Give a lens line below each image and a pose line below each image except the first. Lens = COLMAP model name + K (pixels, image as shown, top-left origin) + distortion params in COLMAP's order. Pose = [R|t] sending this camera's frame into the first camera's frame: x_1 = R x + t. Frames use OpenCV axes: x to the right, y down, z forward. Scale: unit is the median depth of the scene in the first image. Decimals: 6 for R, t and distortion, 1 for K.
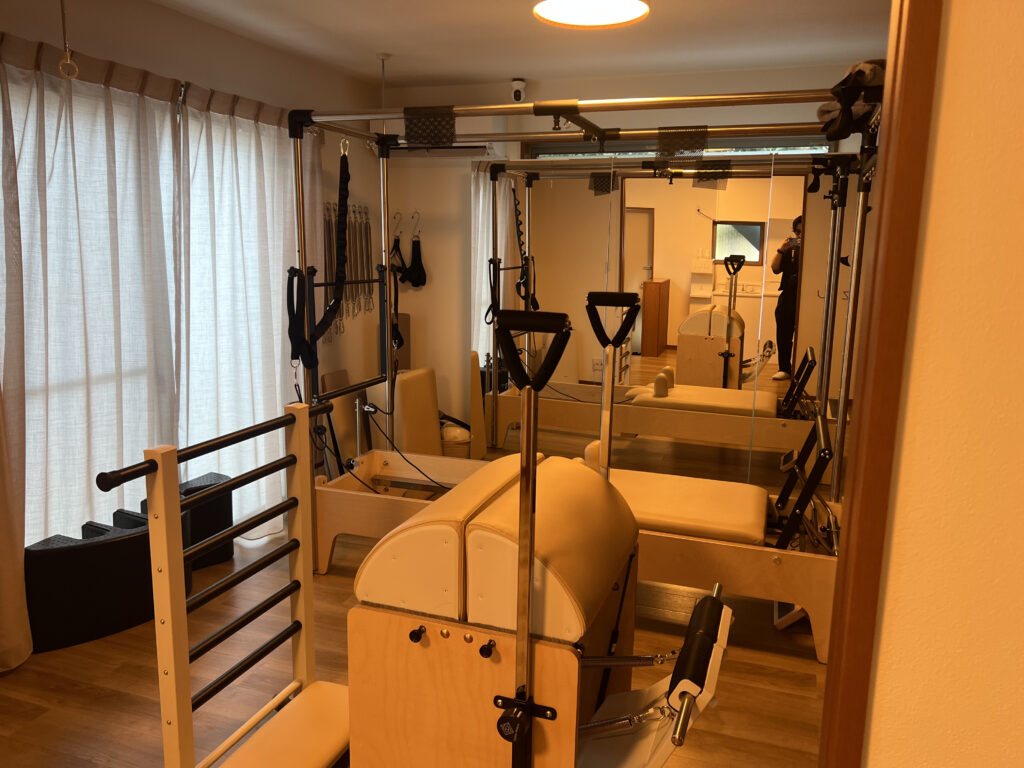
lens RADIAL K [[776.4, 0, 512.0], [0, 776.4, 384.0], [0, 0, 1]] dist [0.149280, -0.216863]
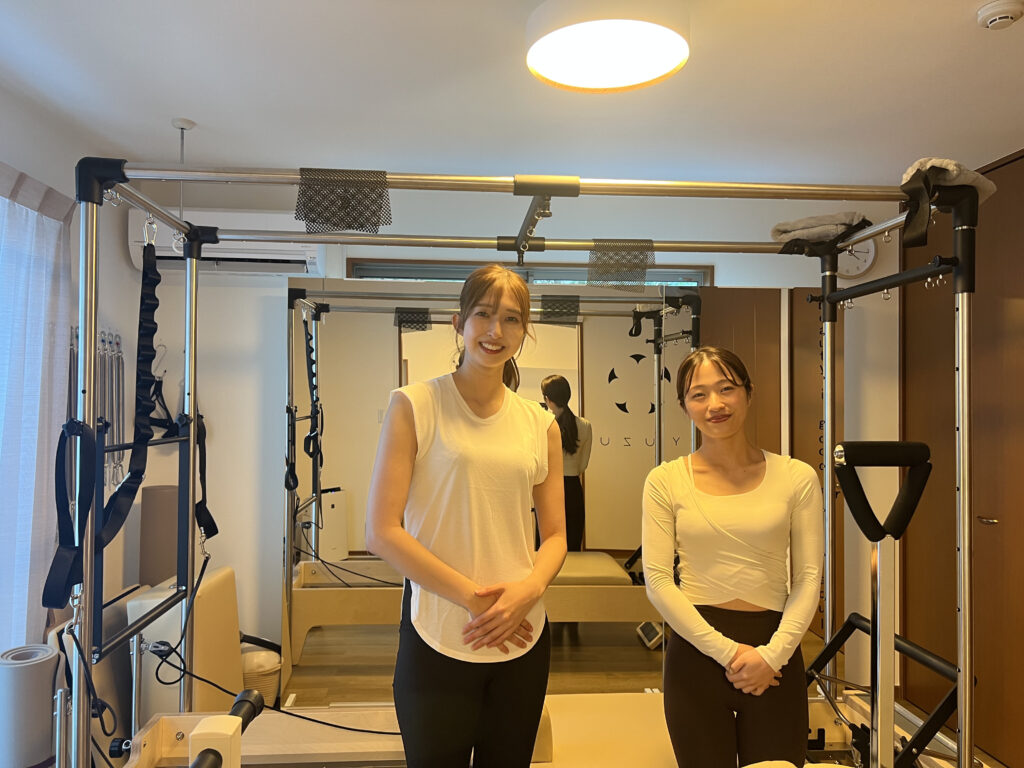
lens RADIAL K [[776.4, 0, 512.0], [0, 776.4, 384.0], [0, 0, 1]] dist [0.149280, -0.216863]
pose [[0.916393, -0.001252, 0.400278, -0.172994], [0.078231, 0.981271, -0.176031, -0.038602], [-0.392561, 0.192628, 0.899328, 0.285917]]
